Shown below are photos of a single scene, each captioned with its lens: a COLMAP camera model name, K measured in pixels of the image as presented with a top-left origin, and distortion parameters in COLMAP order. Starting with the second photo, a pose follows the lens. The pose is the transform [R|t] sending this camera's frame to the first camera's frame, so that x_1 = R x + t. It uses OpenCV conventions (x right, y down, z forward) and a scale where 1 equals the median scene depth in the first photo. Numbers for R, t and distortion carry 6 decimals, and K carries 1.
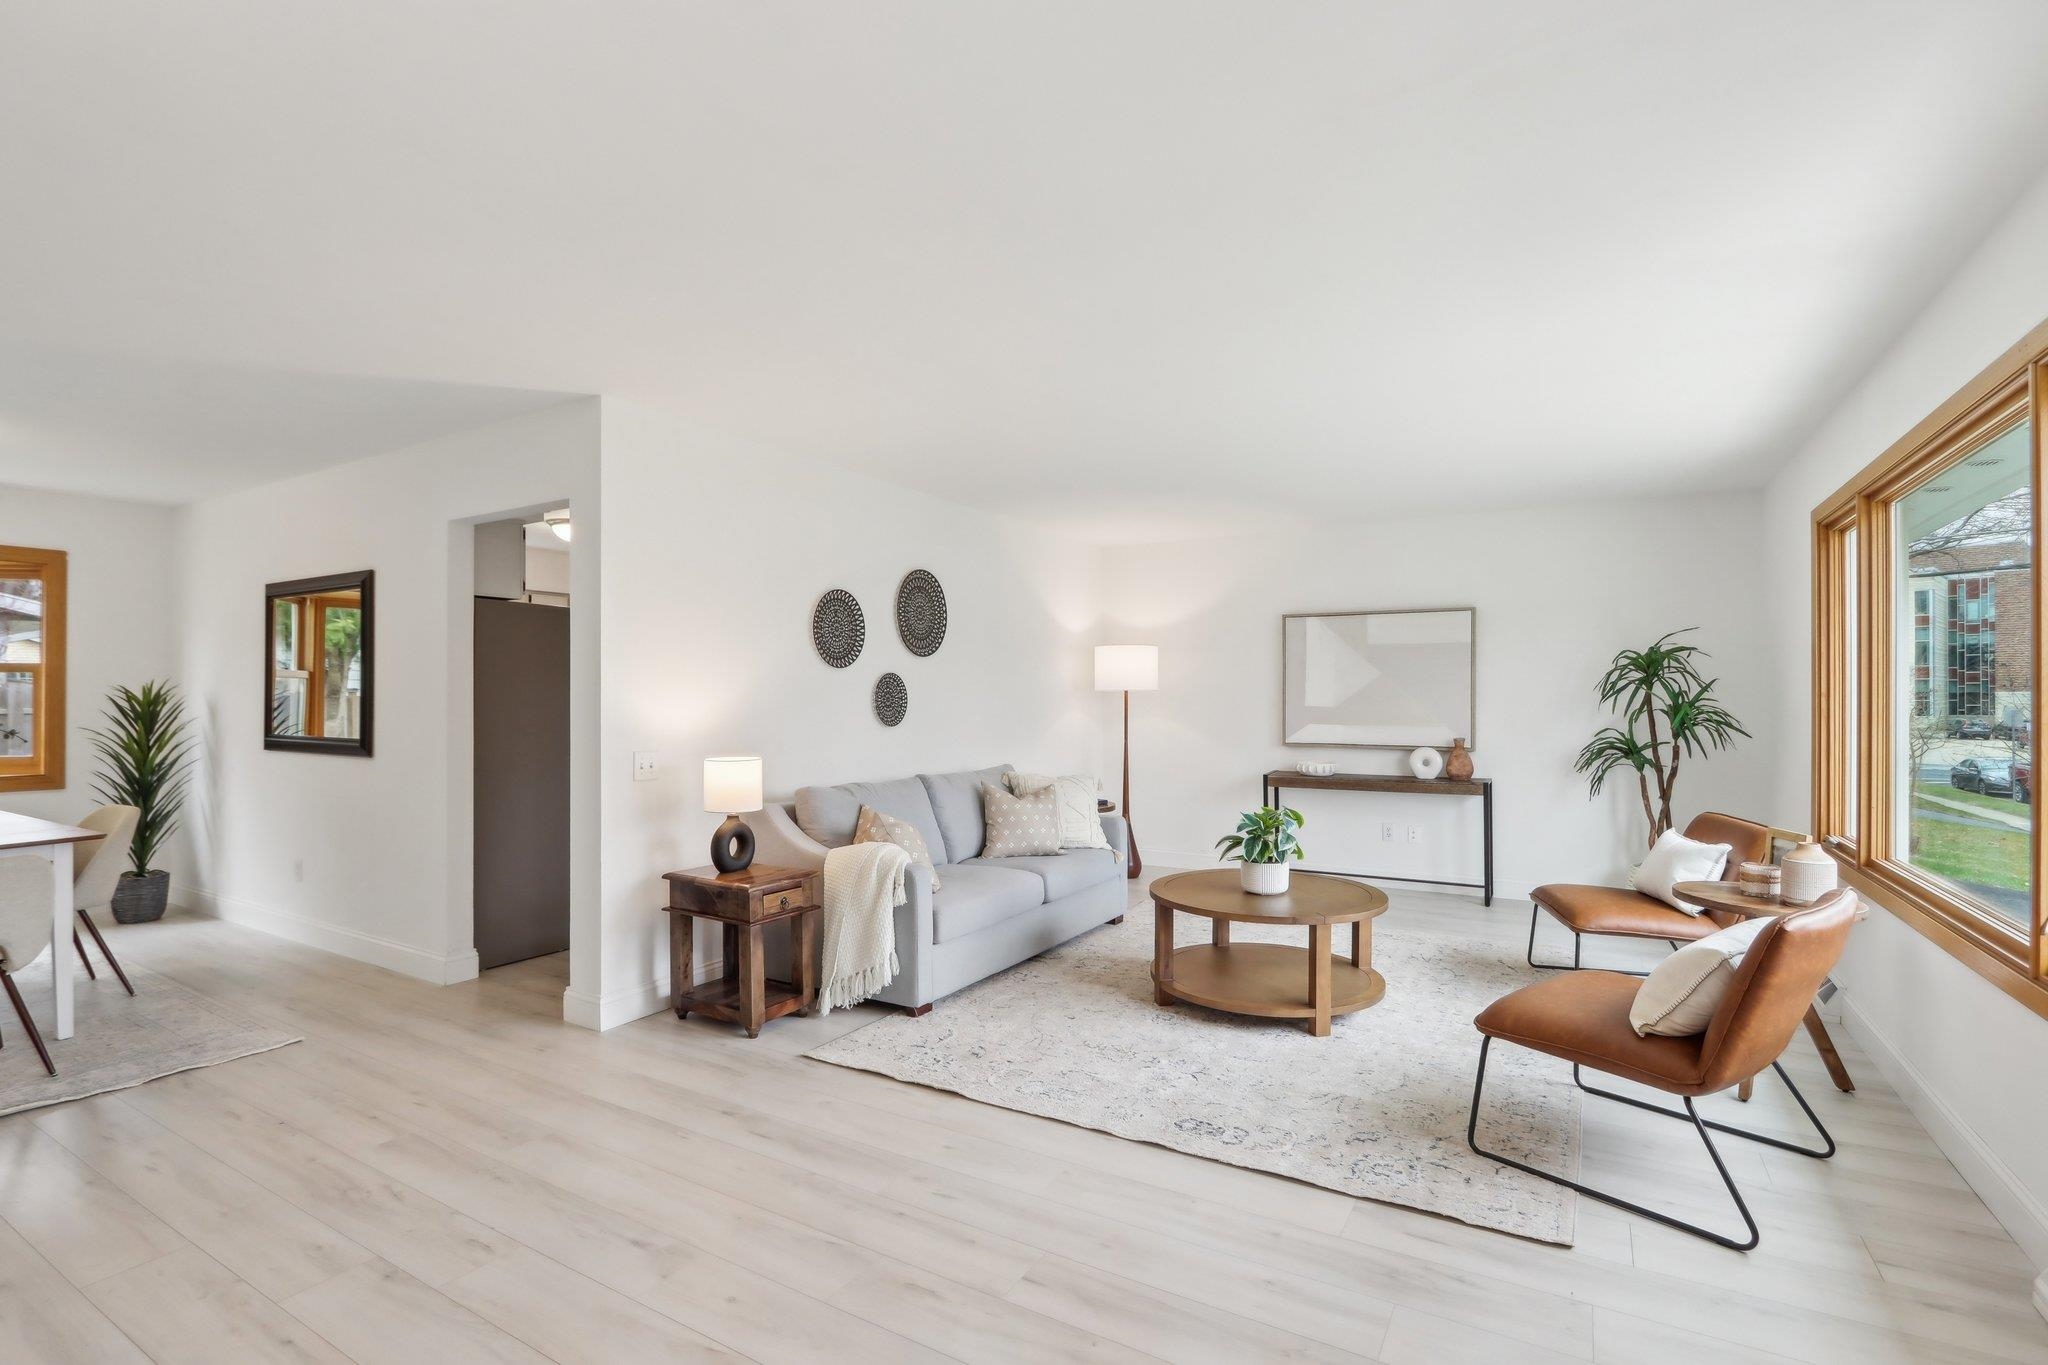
lens RADIAL K [[960.2, 0, 994.6], [0, 960.2, 686.7], [0, 0, 1]] dist [-0.025220, 0.008897]
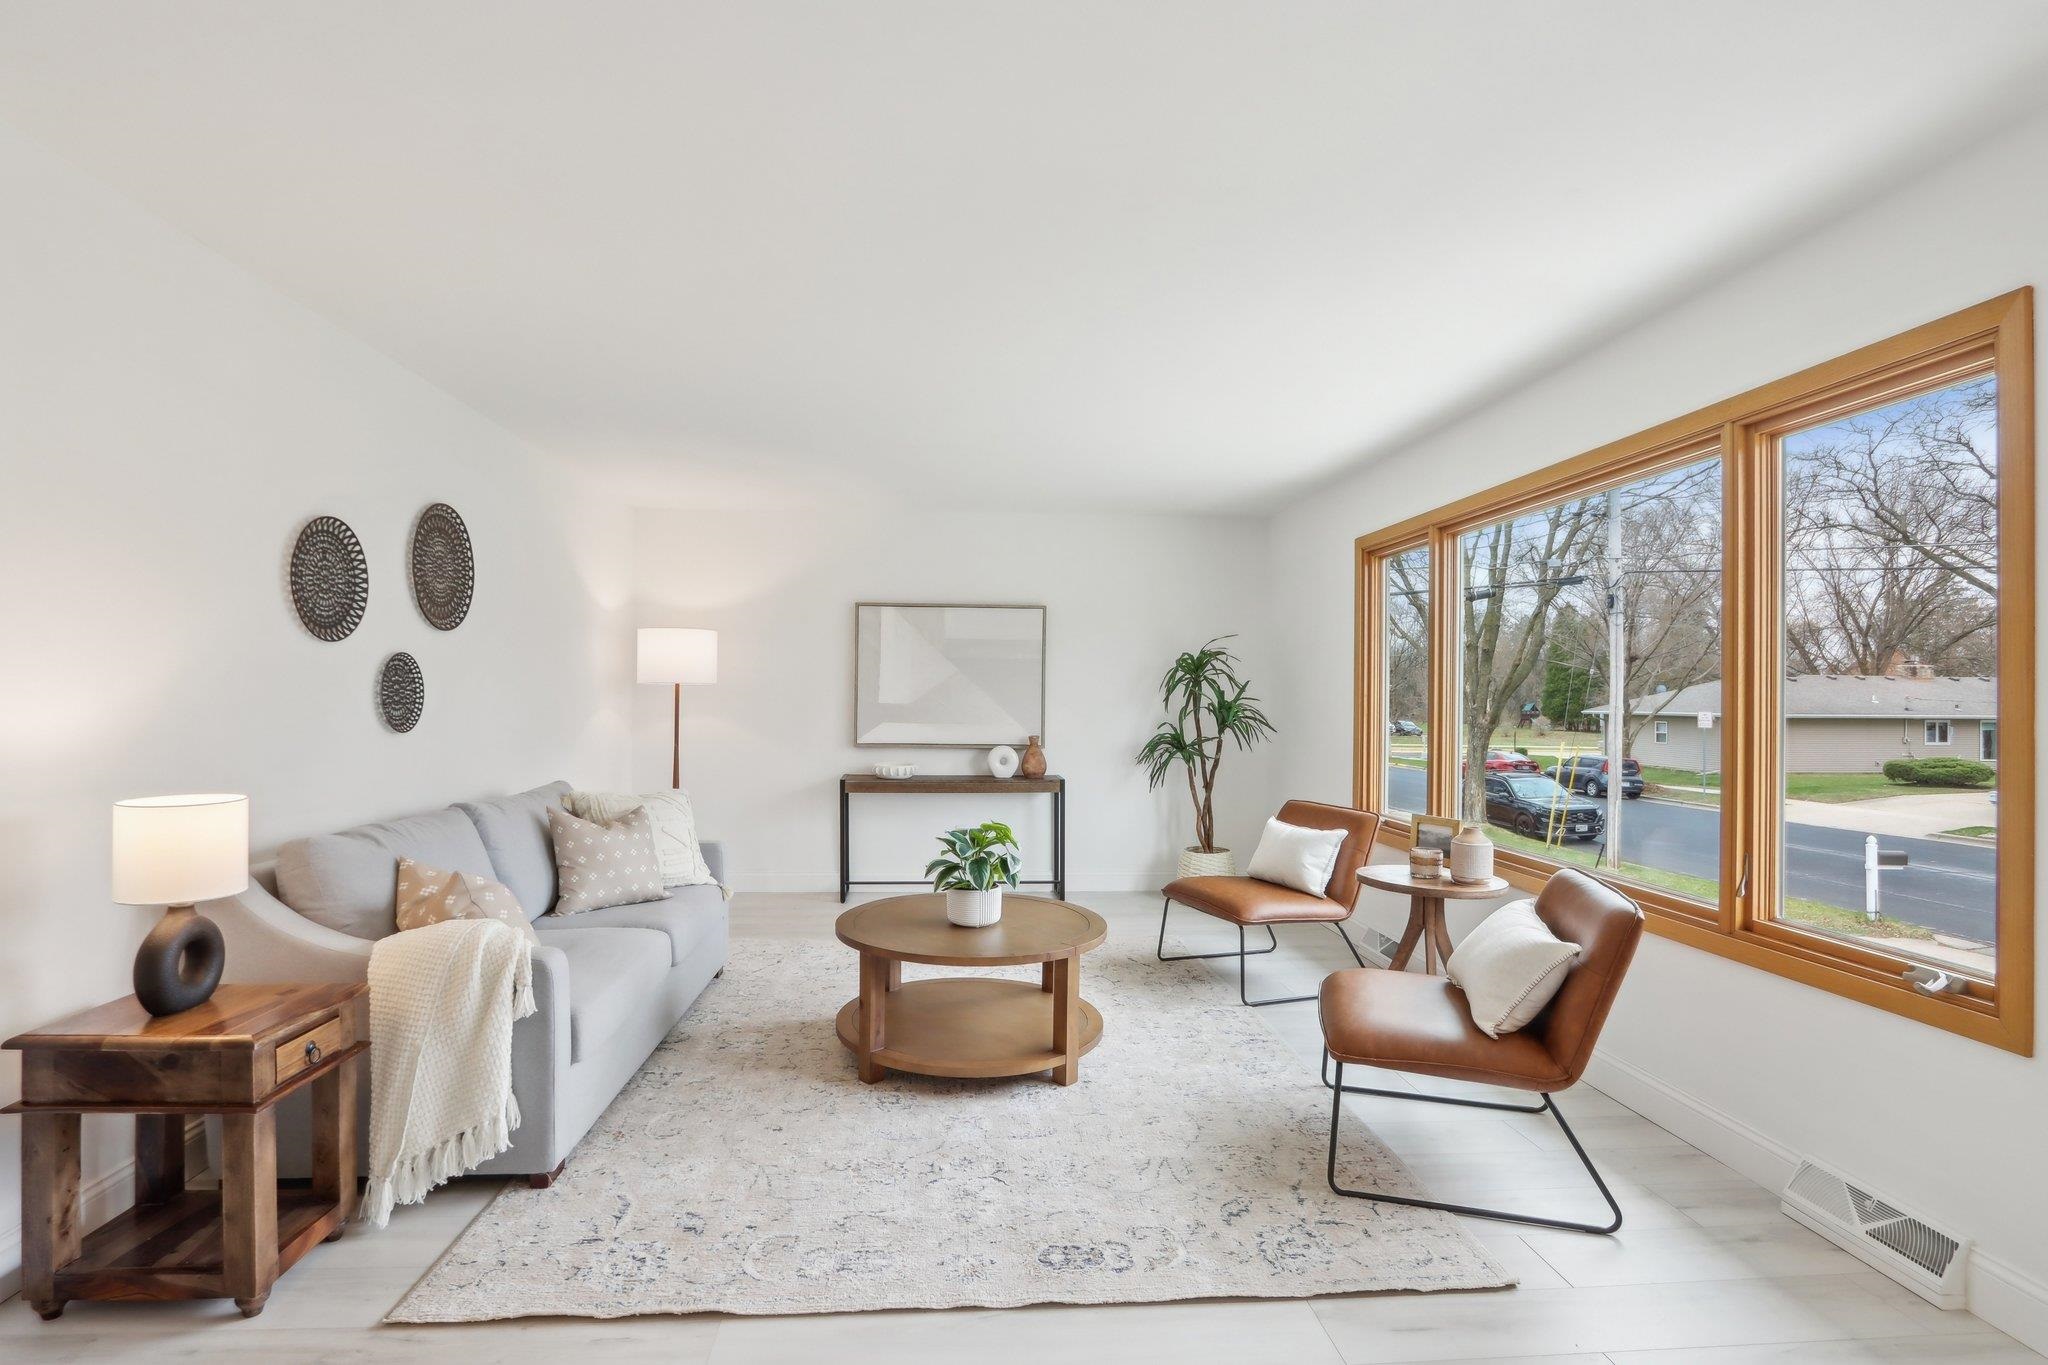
lens RADIAL K [[968.7, 0, 987.7], [0, 968.7, 684.6], [0, 0, 1]] dist [-0.024917, 0.008645]
pose [[0.820787, 0.013342, 0.571078, -0.200736], [-0.014940, 0.999887, -0.001887, 0.004151], [-0.571038, -0.006984, 0.820894, 0.287718]]
